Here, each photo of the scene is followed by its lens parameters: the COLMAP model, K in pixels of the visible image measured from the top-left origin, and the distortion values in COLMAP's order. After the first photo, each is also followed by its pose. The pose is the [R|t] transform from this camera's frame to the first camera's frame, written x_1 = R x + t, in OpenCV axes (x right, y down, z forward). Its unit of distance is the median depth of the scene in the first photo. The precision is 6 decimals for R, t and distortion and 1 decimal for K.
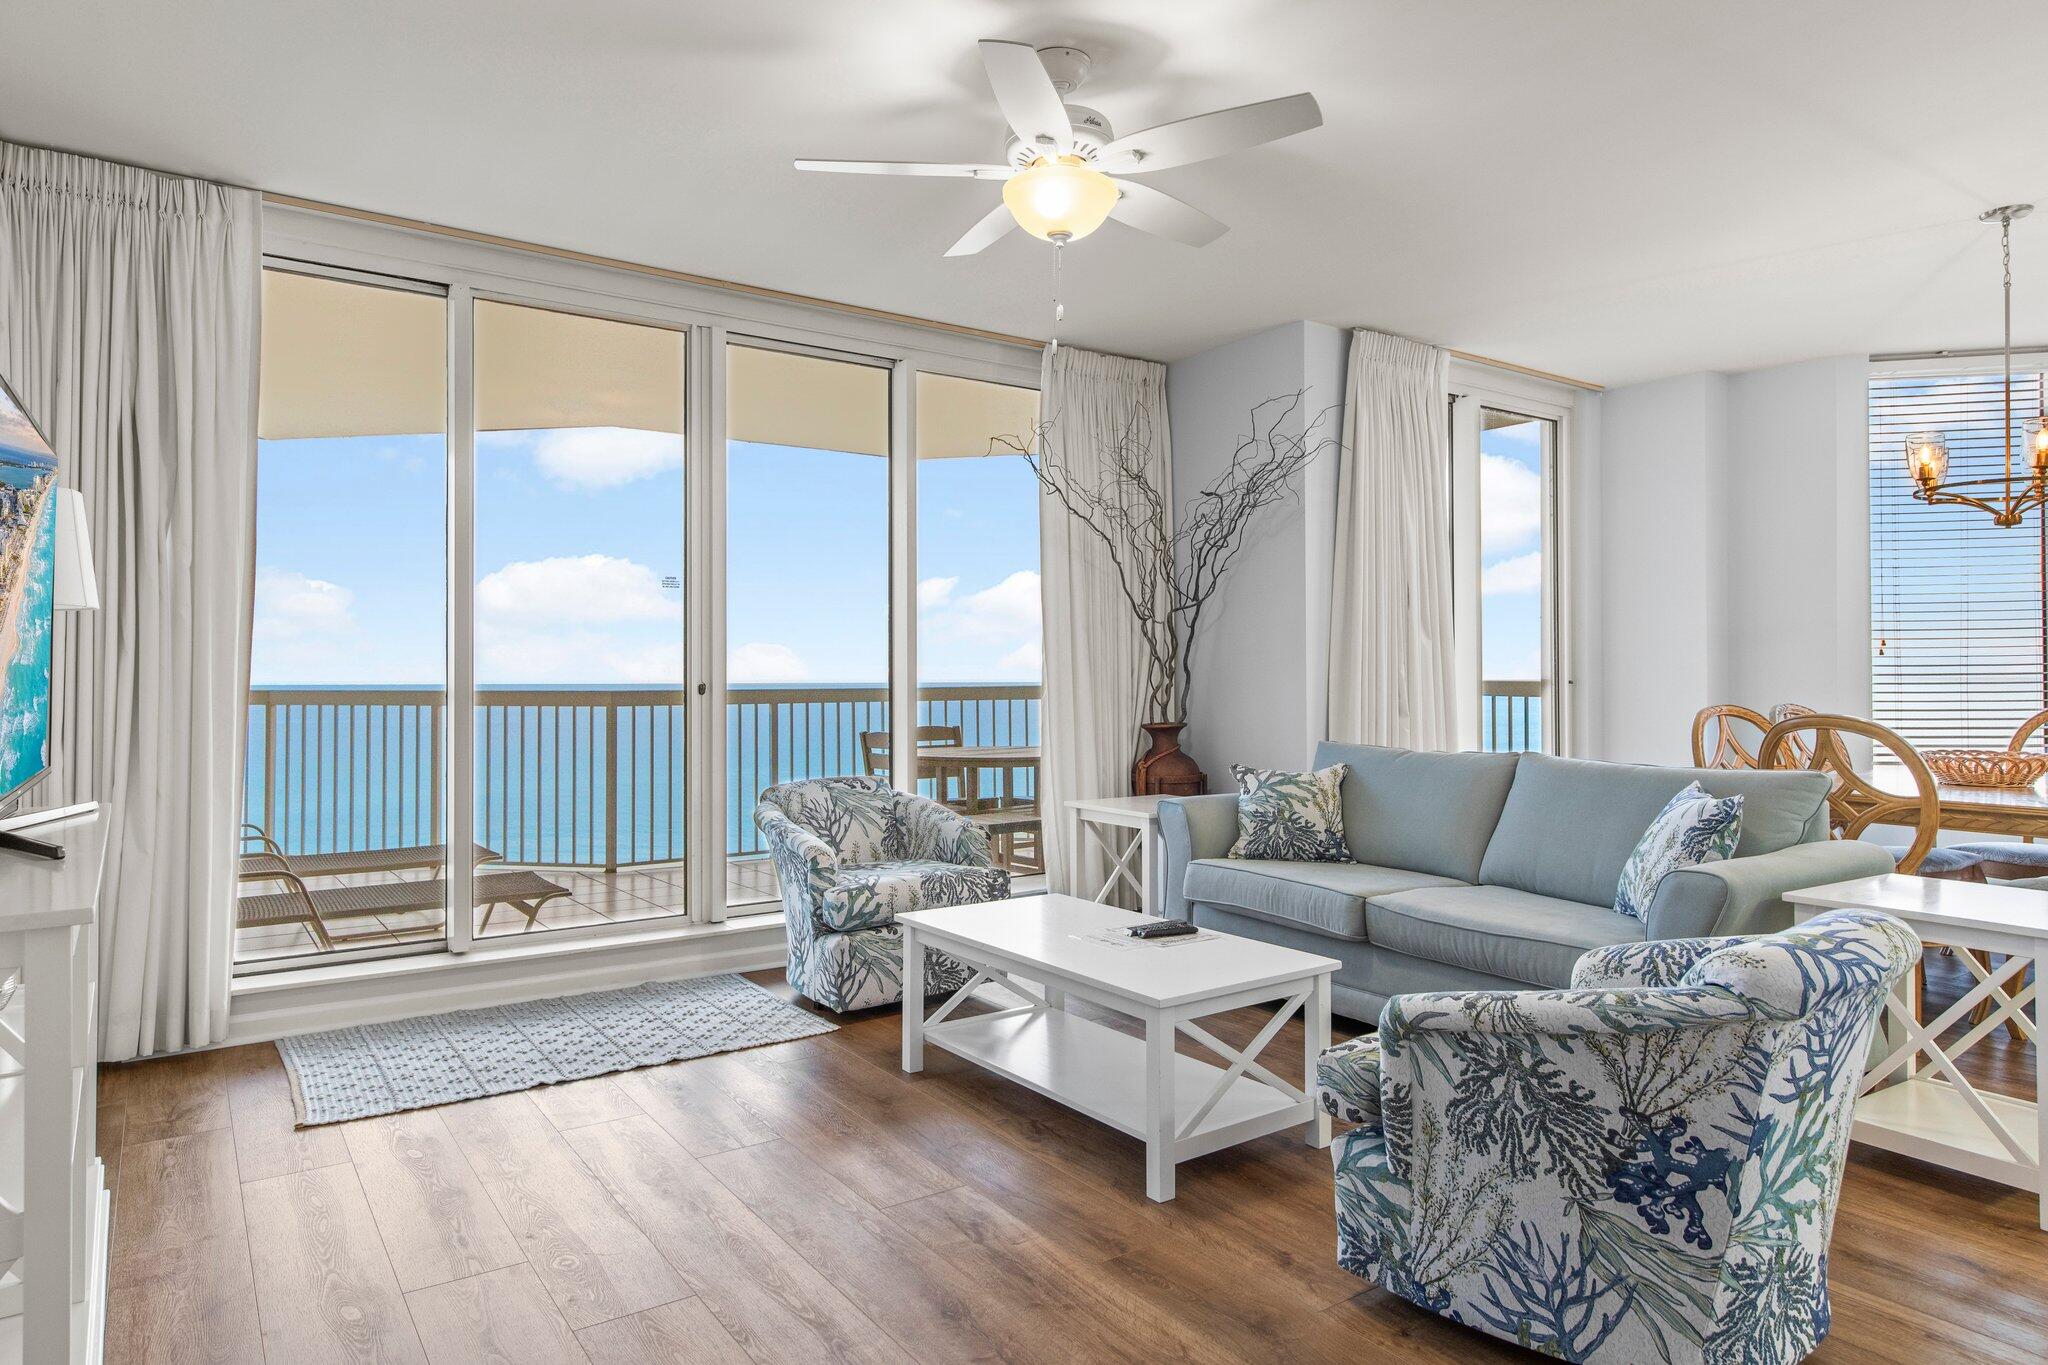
lens RADIAL K [[1235.2, 0, 1015.7], [0, 1235.2, 674.4], [0, 0, 1]] dist [0.002298, 0.000265]
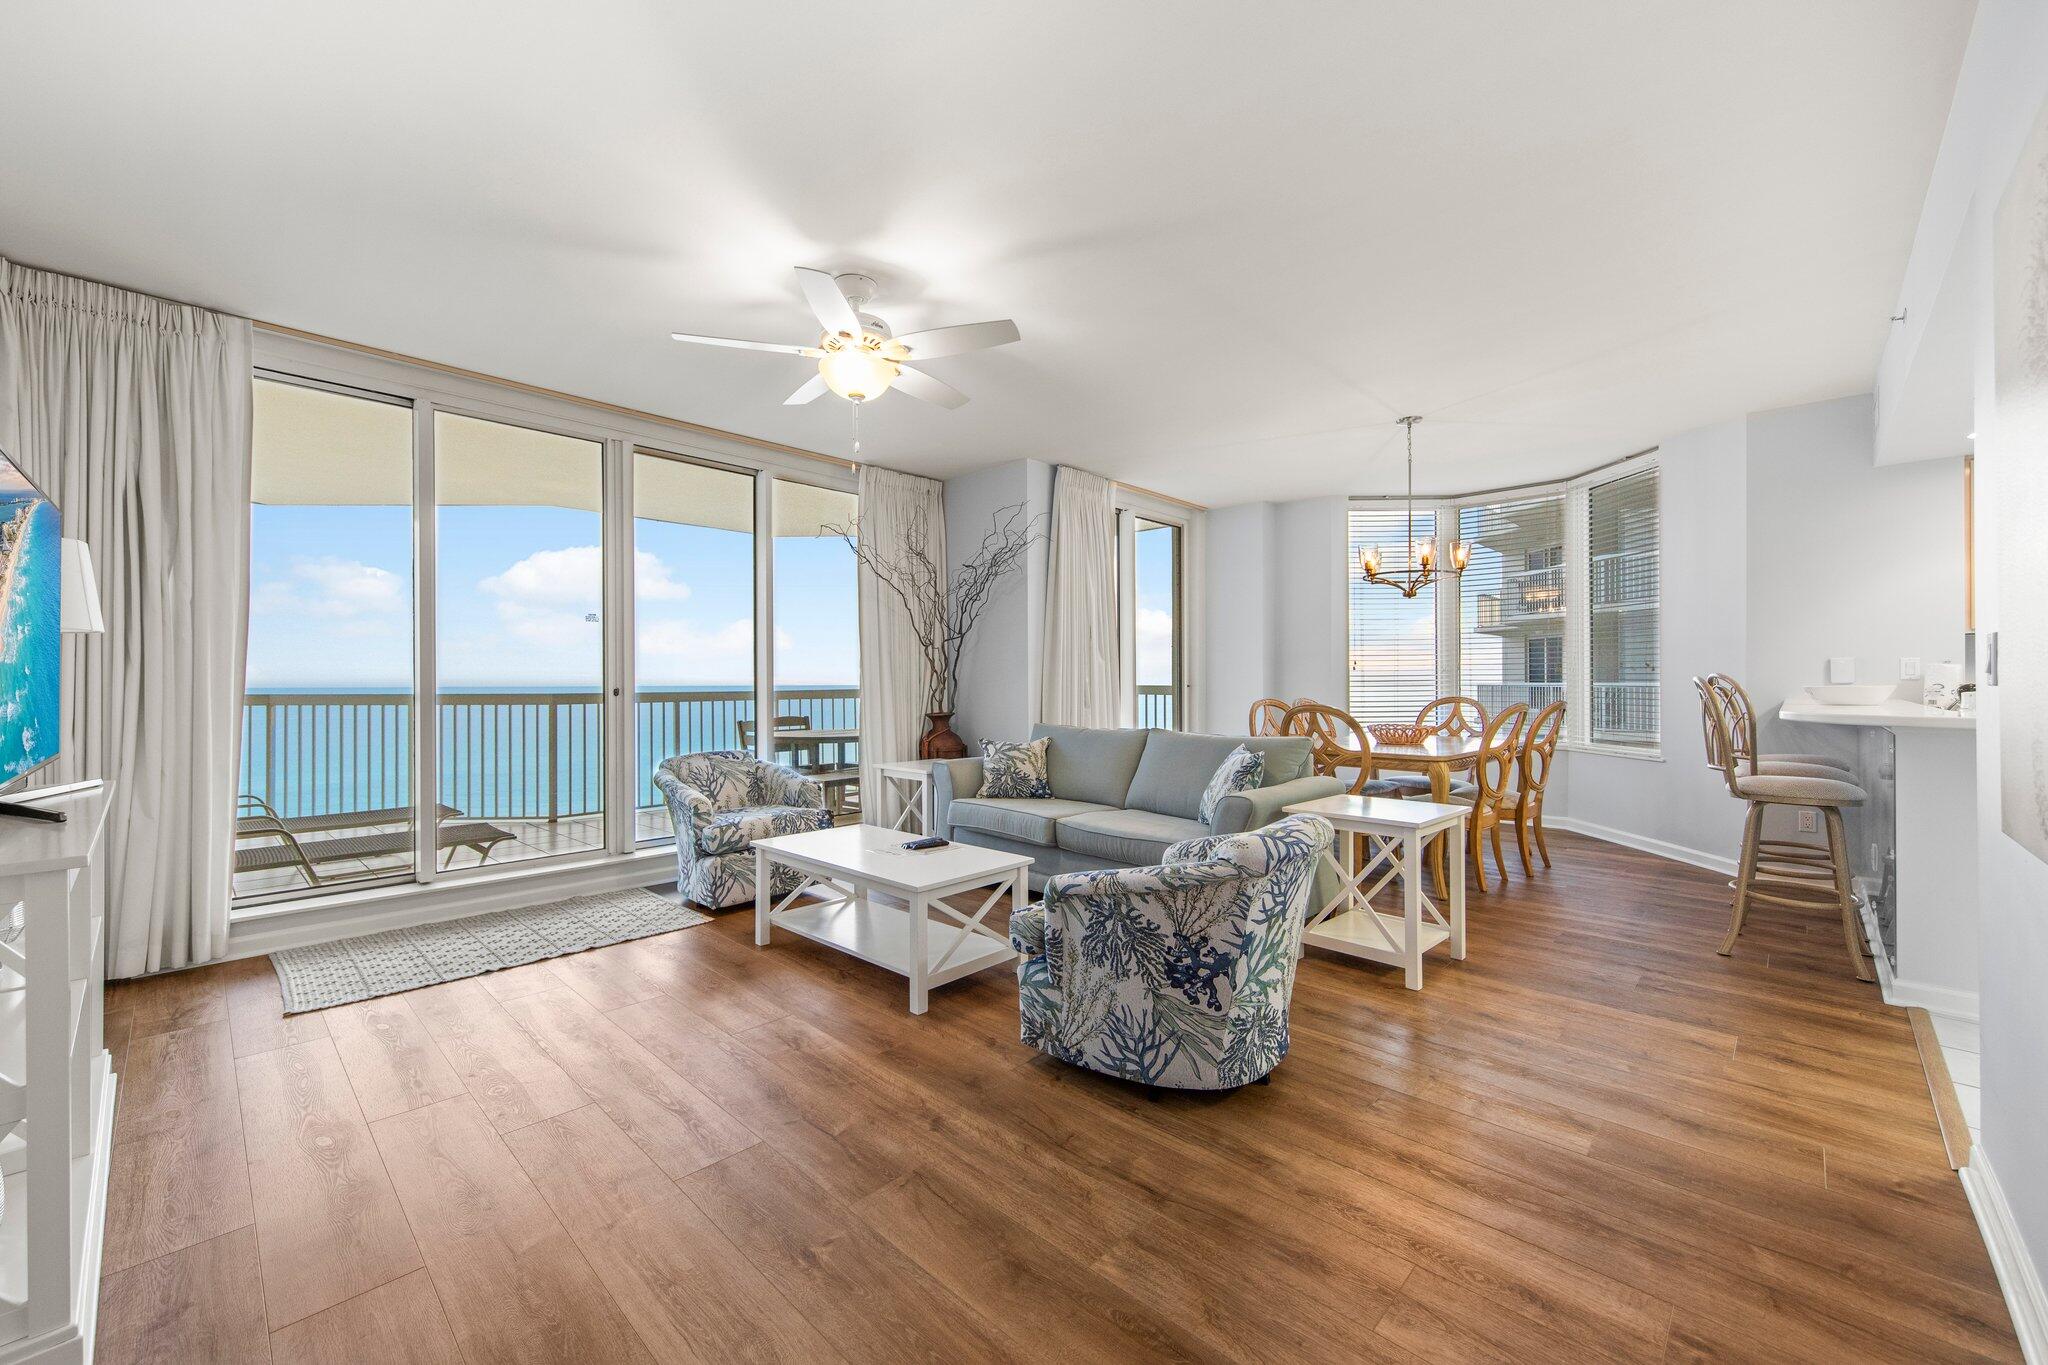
lens RADIAL K [[809.4, 0, 1028.1], [0, 809.4, 687.9], [0, 0, 1]] dist [0.002088, -0.000054]
pose [[0.979327, -0.002623, 0.202268, 0.036450], [0.001042, 0.999968, 0.007919, 0.000168], [-0.202283, -0.007545, 0.979298, -0.032852]]
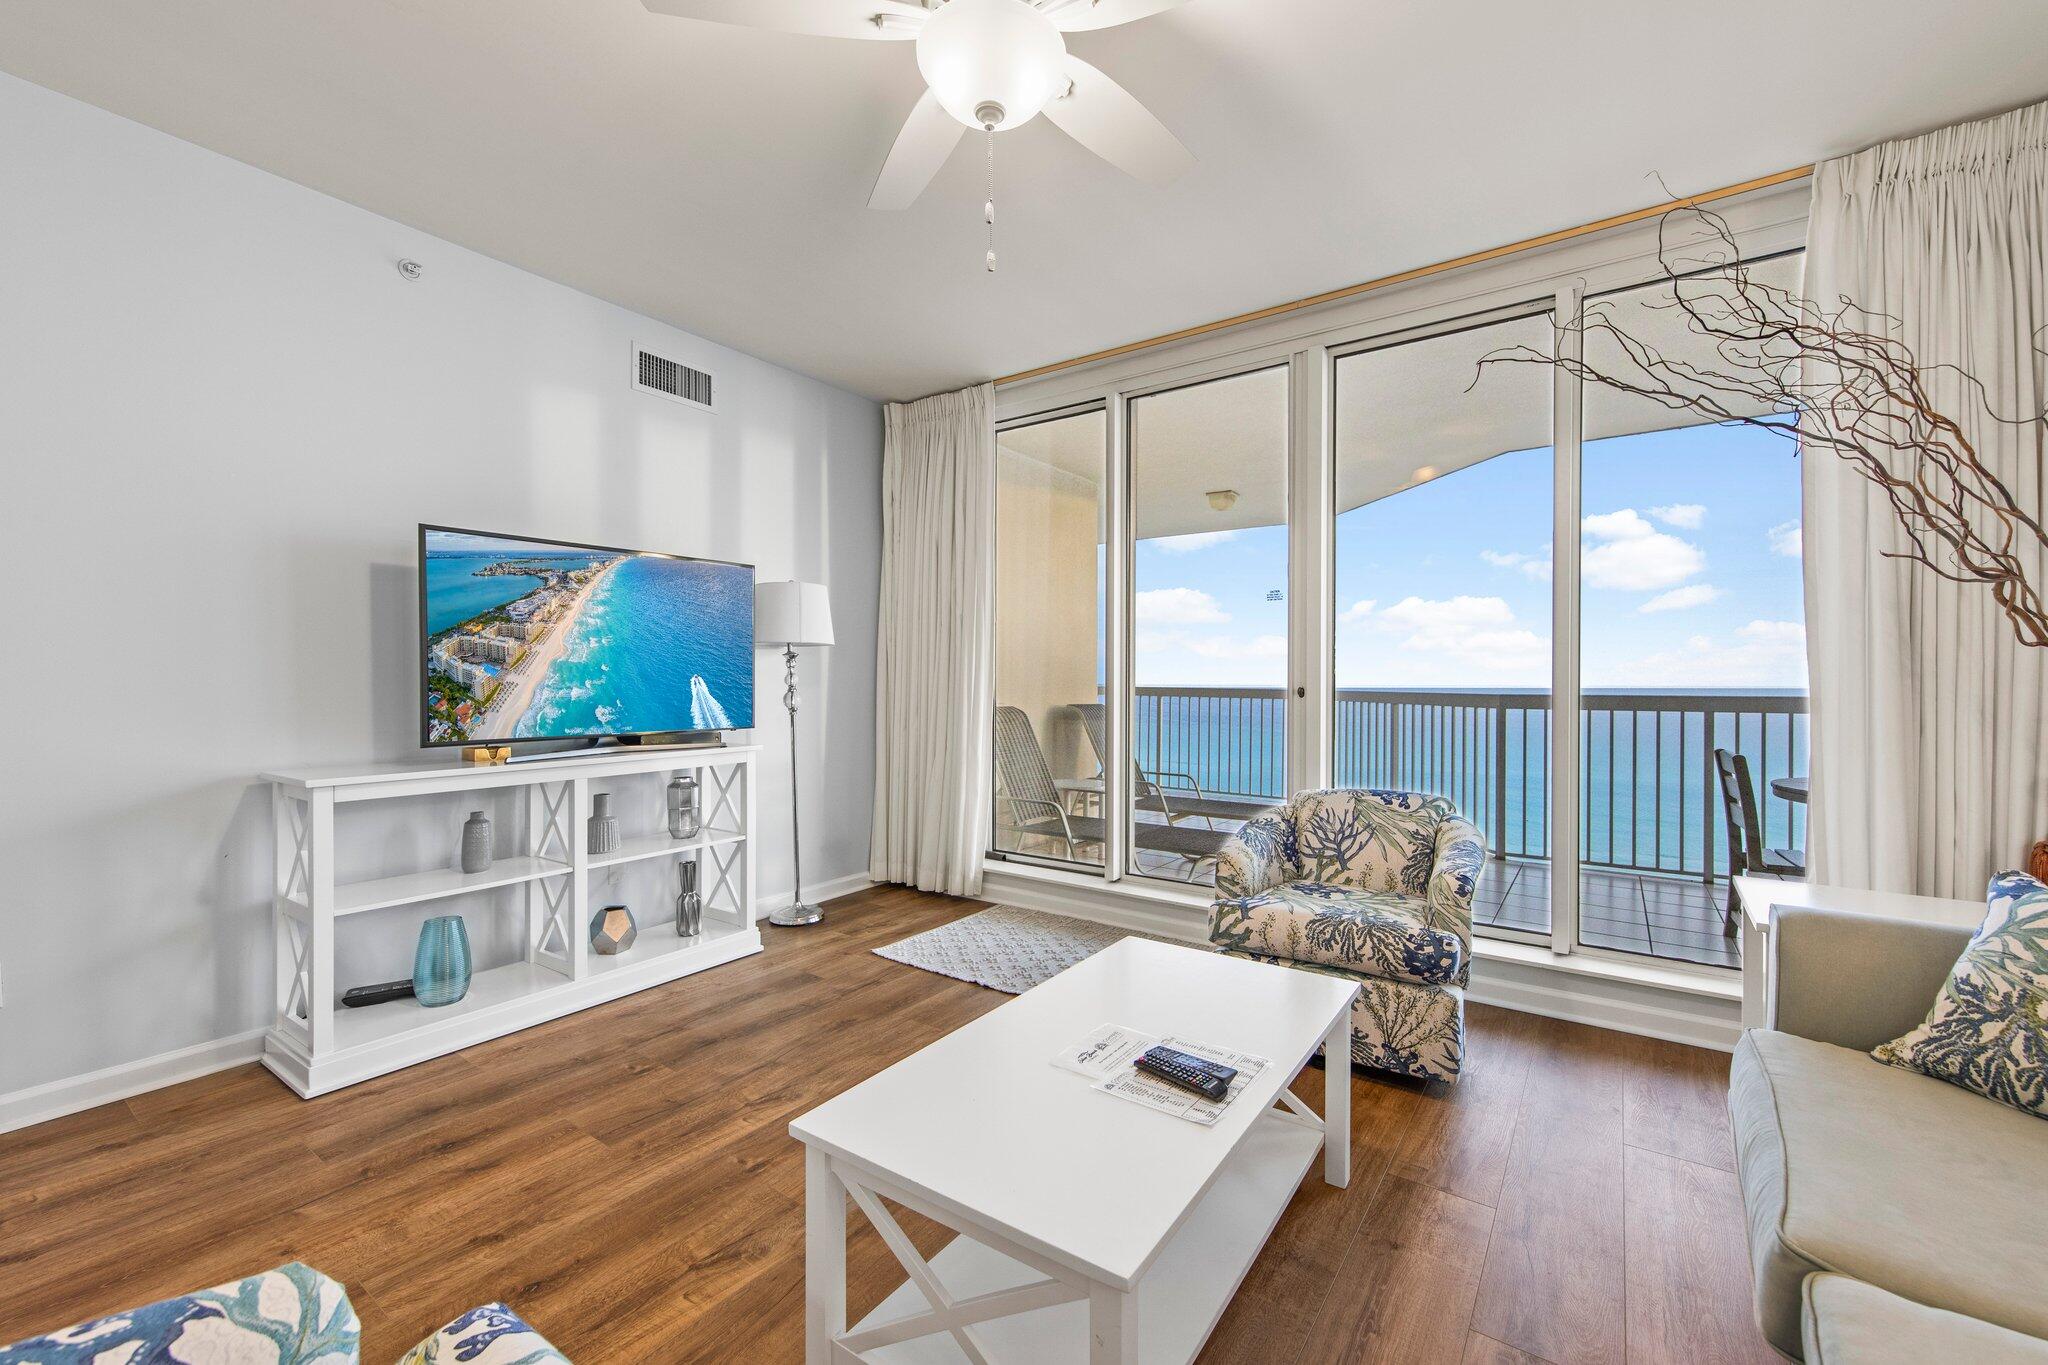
lens RADIAL K [[809.4, 0, 1028.1], [0, 809.4, 687.9], [0, 0, 1]] dist [0.002088, -0.000054]
pose [[0.347489, 0.008196, -0.937648, 0.461879], [-0.000797, 0.999964, 0.008446, 0.003552], [0.937684, -0.002187, 0.347483, 0.757242]]
